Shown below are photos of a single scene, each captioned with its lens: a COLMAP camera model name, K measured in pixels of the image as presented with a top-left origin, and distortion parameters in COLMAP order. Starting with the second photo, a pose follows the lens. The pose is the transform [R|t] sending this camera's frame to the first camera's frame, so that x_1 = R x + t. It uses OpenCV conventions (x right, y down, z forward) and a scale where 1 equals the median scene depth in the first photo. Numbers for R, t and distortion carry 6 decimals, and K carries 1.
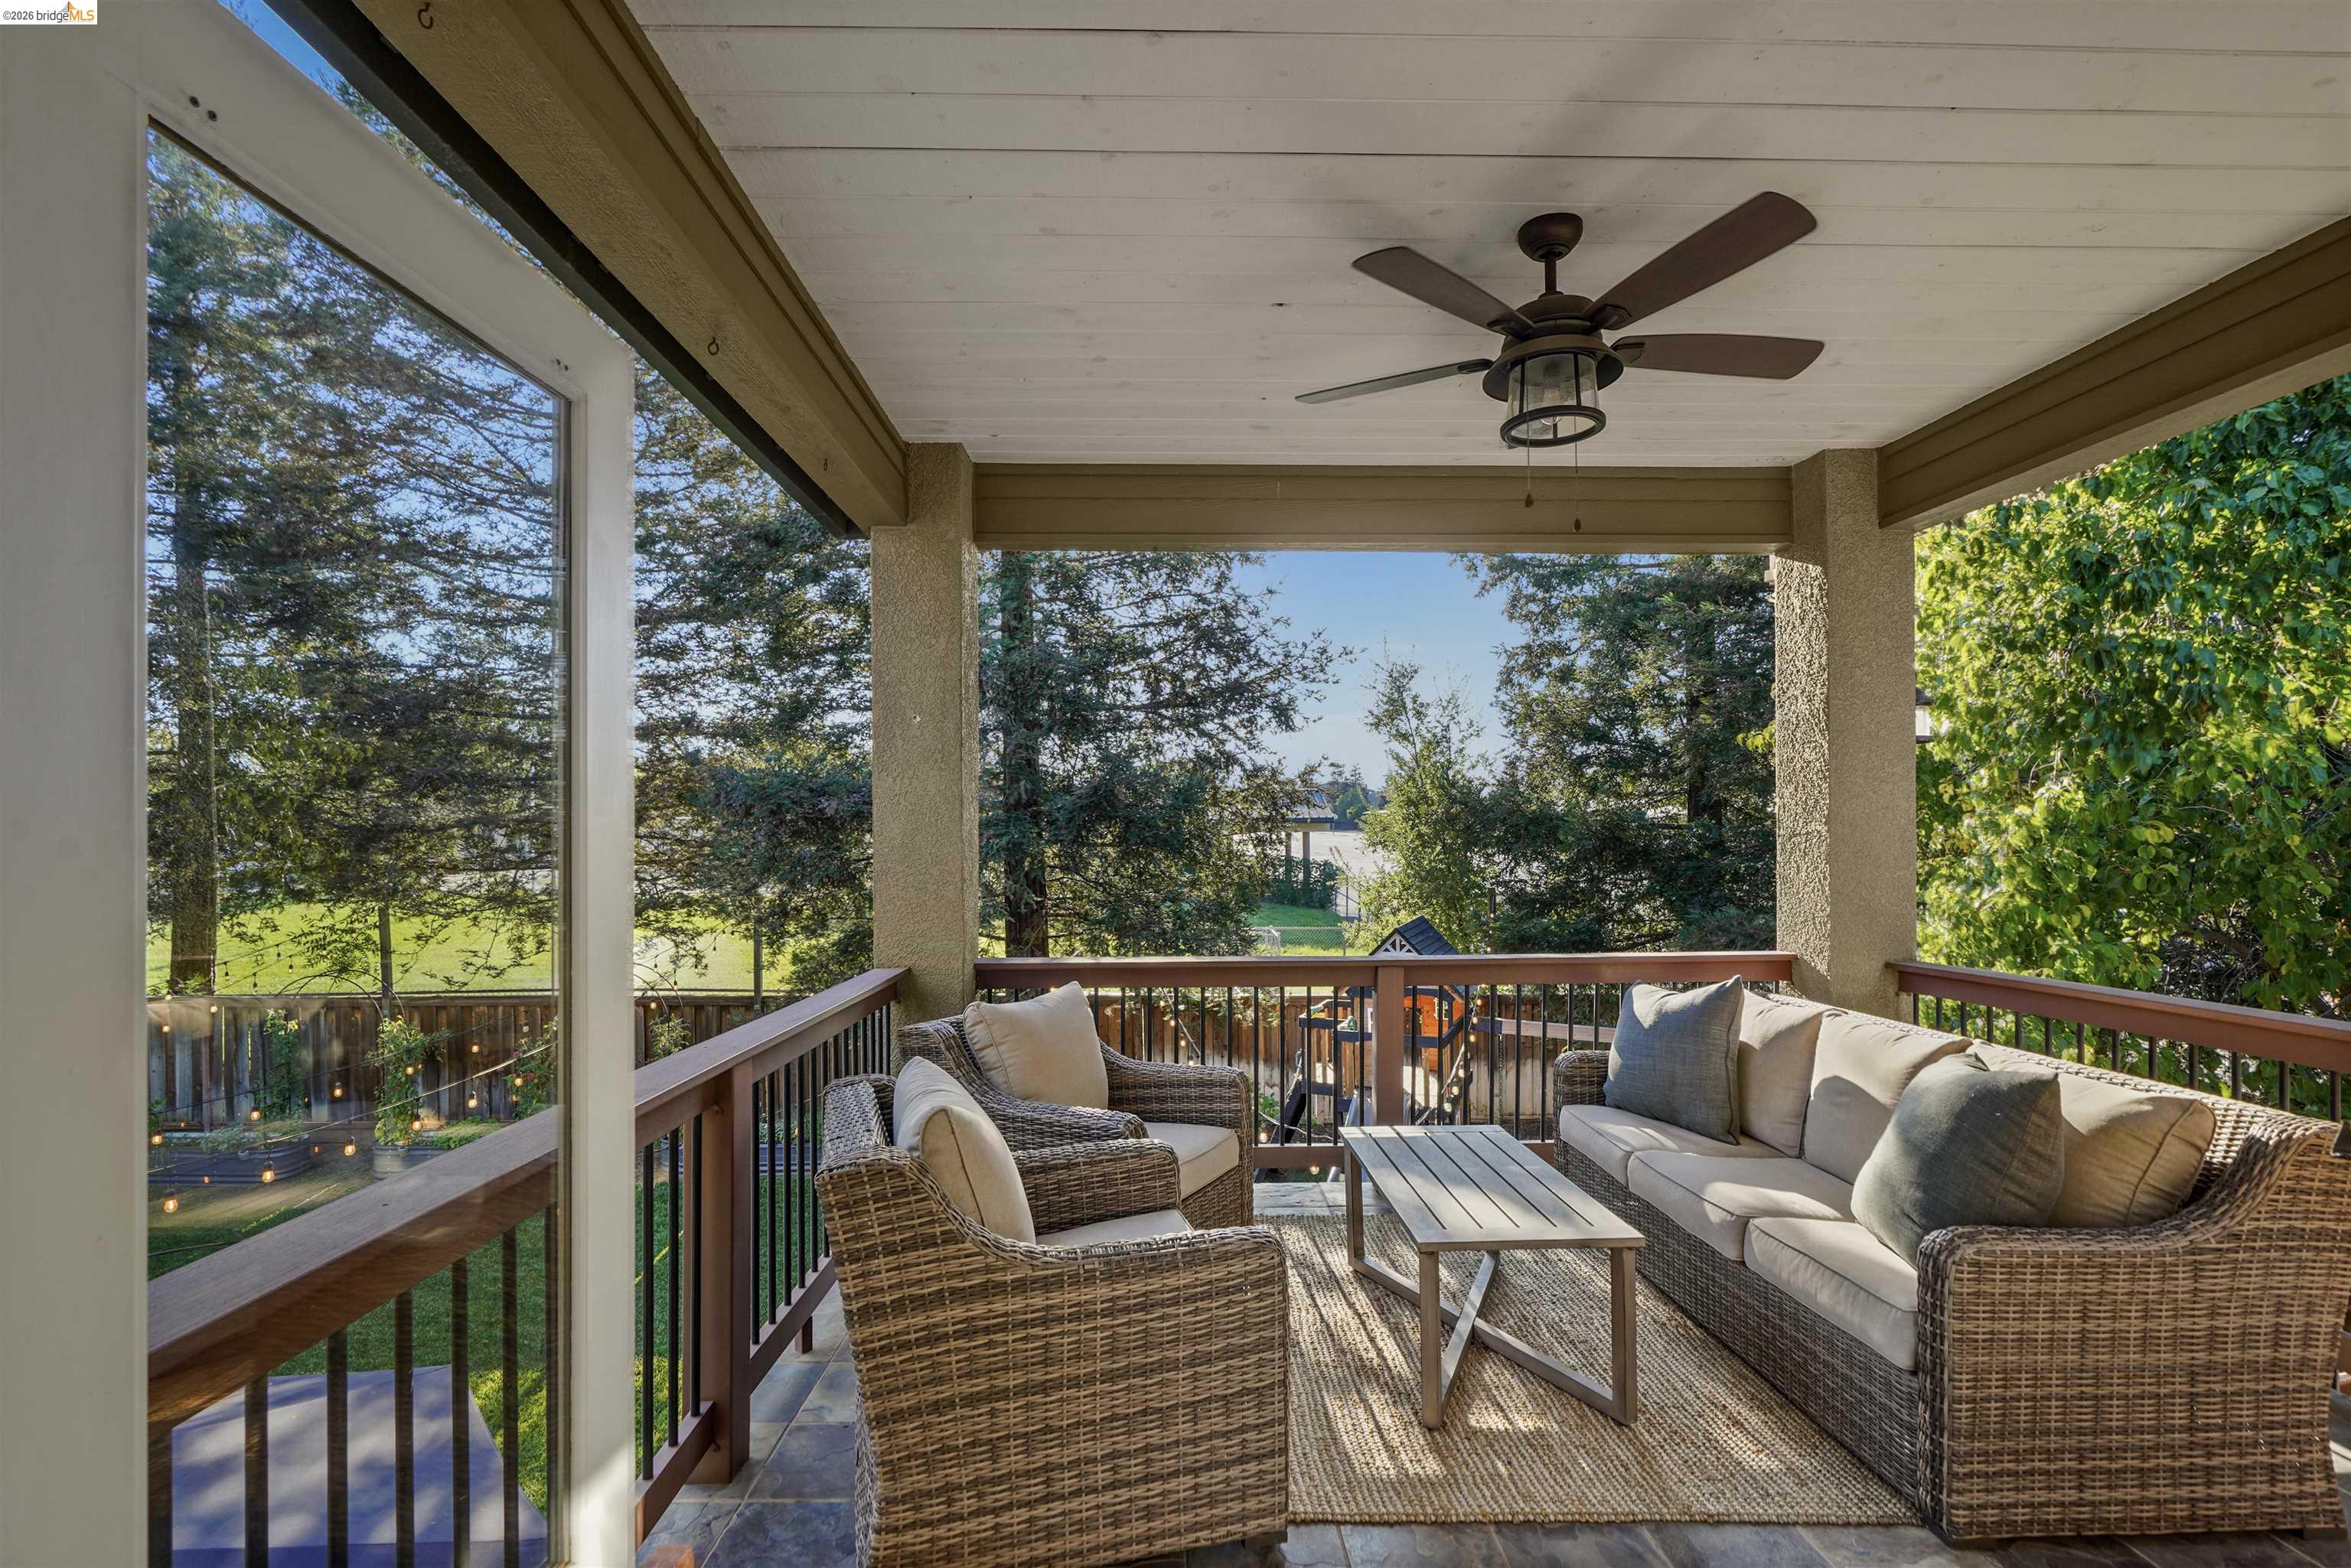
lens RADIAL K [[1086.2, 0, 1175.5], [0, 1086.2, 784.0], [0, 0, 1]] dist [-0.000104, 0.000562]
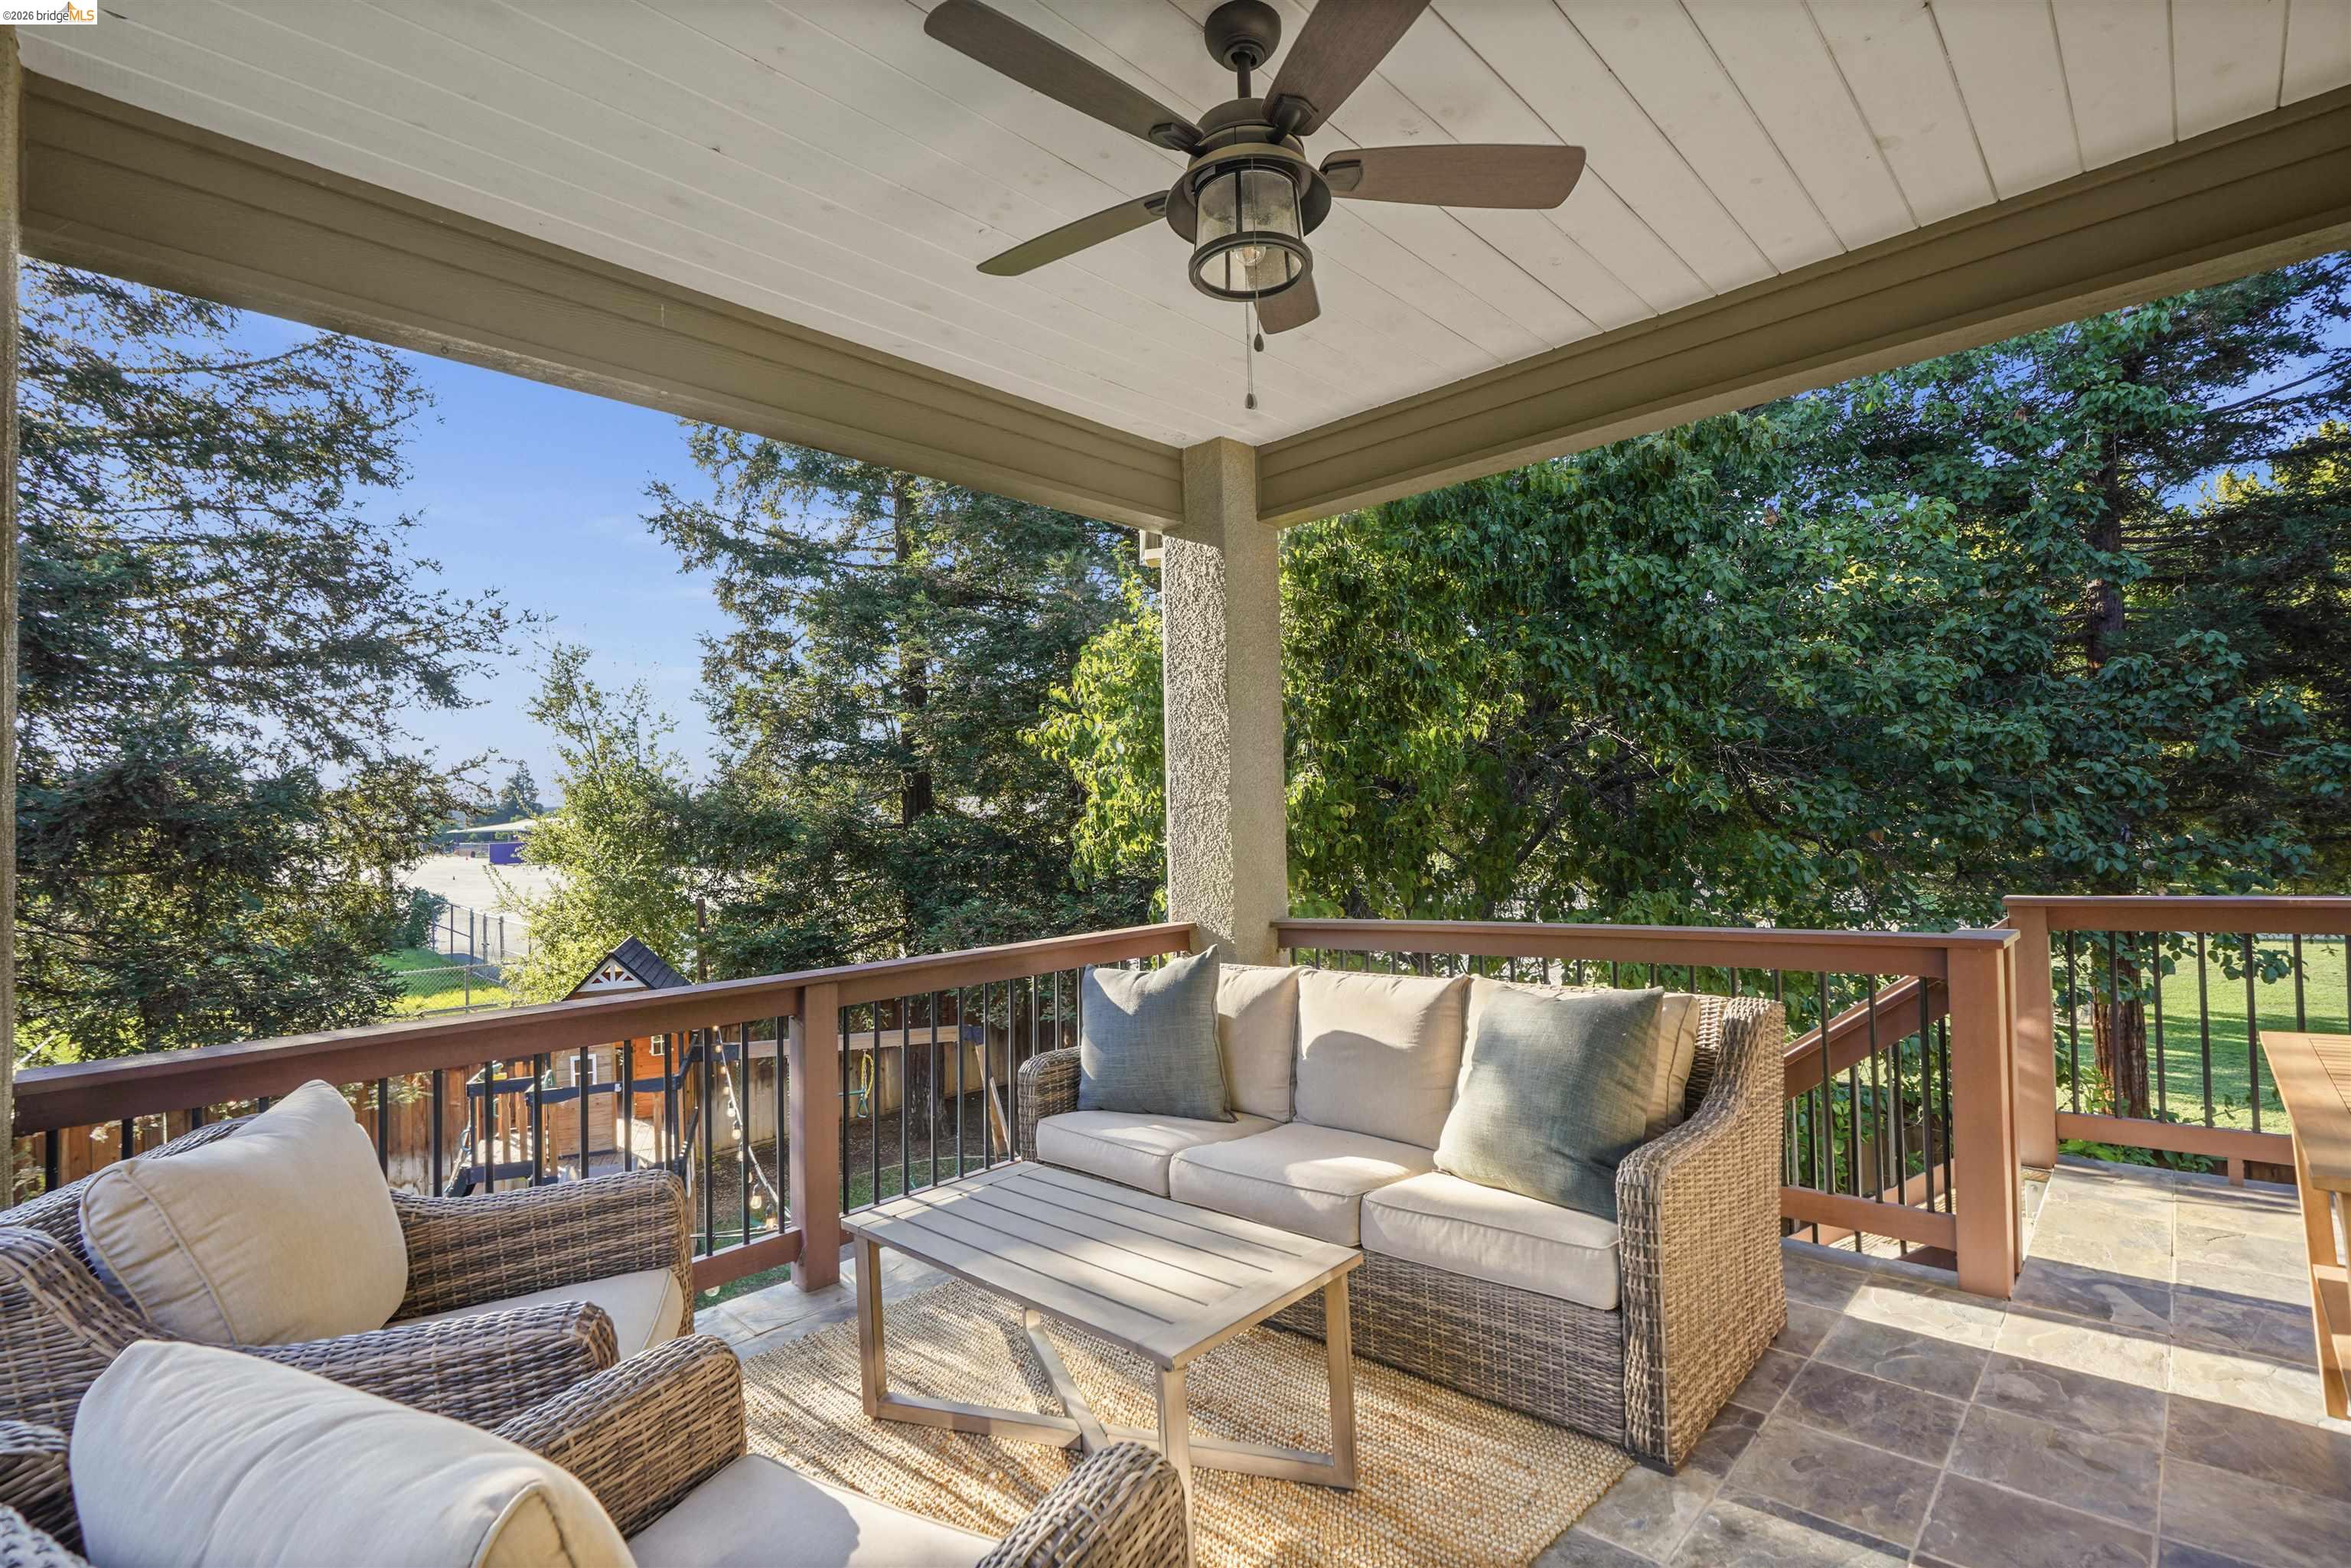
lens RADIAL K [[1074.1, 0, 1175.5], [0, 1074.1, 772.0], [0, 0, 1]] dist [-0.000330, 0.000208]
pose [[0.716353, 0.014831, 0.697581, -0.142386], [0.002330, 0.999718, -0.023647, 0.037523], [-0.697735, 0.018565, 0.716116, 0.279325]]
